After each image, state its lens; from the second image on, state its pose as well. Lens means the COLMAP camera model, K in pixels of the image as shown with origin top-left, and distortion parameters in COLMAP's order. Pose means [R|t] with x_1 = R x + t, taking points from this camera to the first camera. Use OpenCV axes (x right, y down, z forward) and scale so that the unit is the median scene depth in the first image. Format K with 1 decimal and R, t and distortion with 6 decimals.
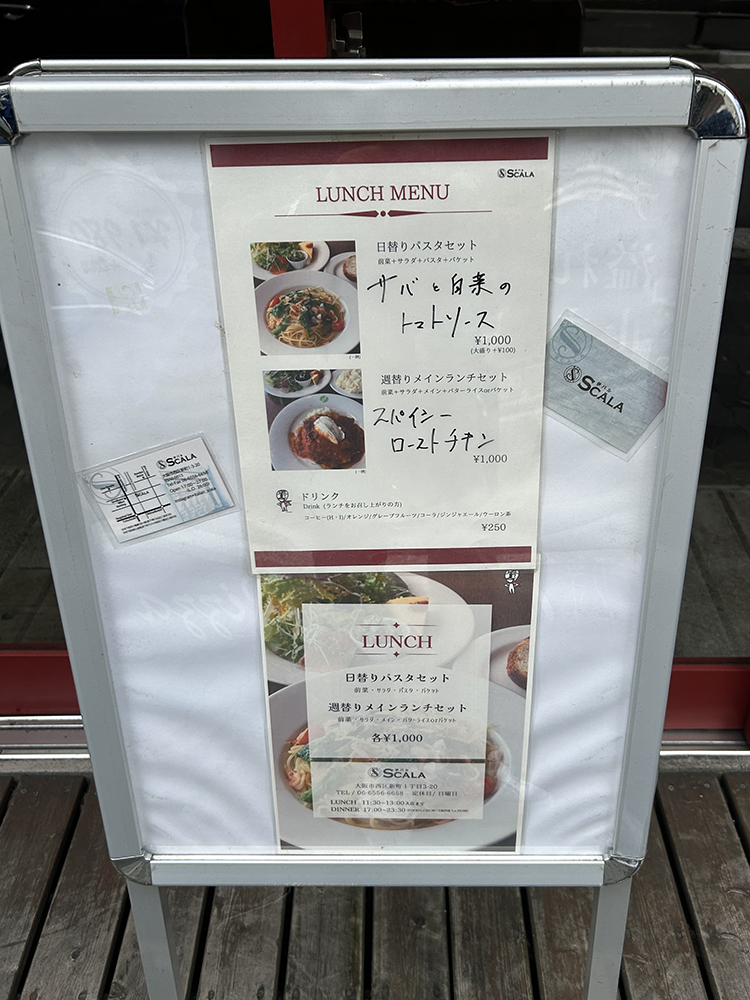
lens RADIAL K [[872.4, 0, 376.1], [0, 872.4, 500.2], [0, 0, 1]] dist [0.002510, 0.000139]
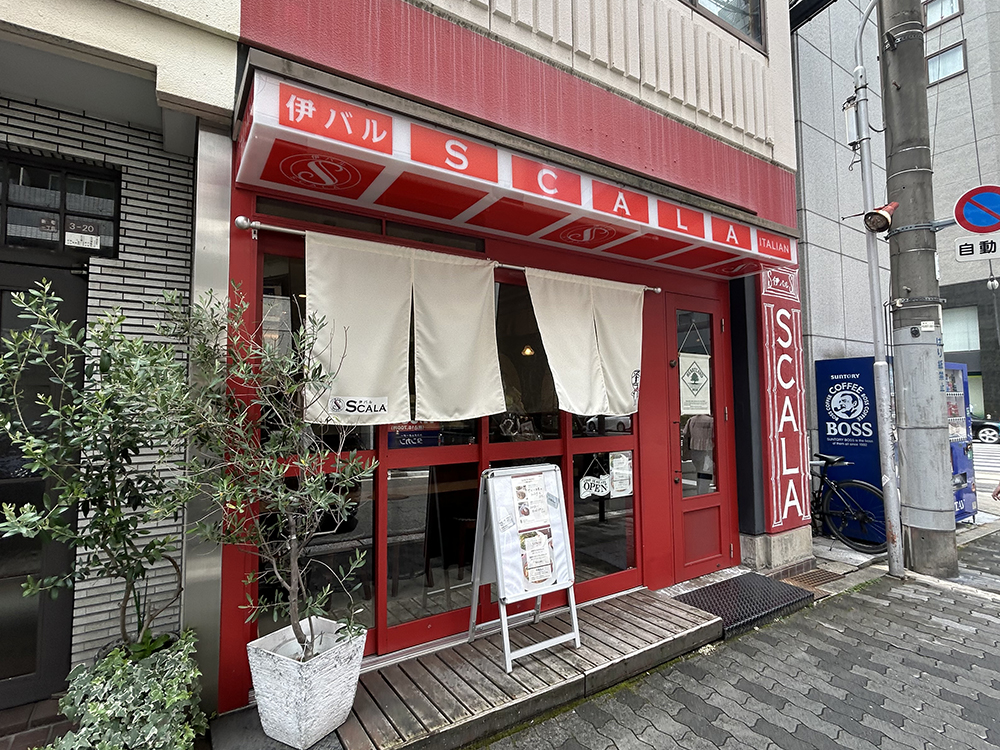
lens RADIAL K [[509.3, 0, 500.2], [0, 509.3, 375.3], [0, 0, 1]] dist [-0.000054, 0.000000]
pose [[0.835320, 0.039906, 0.548314, -2.498149], [0.308903, 0.790965, -0.528160, 1.162012], [-0.454774, 0.610558, 0.648382, -2.286648]]
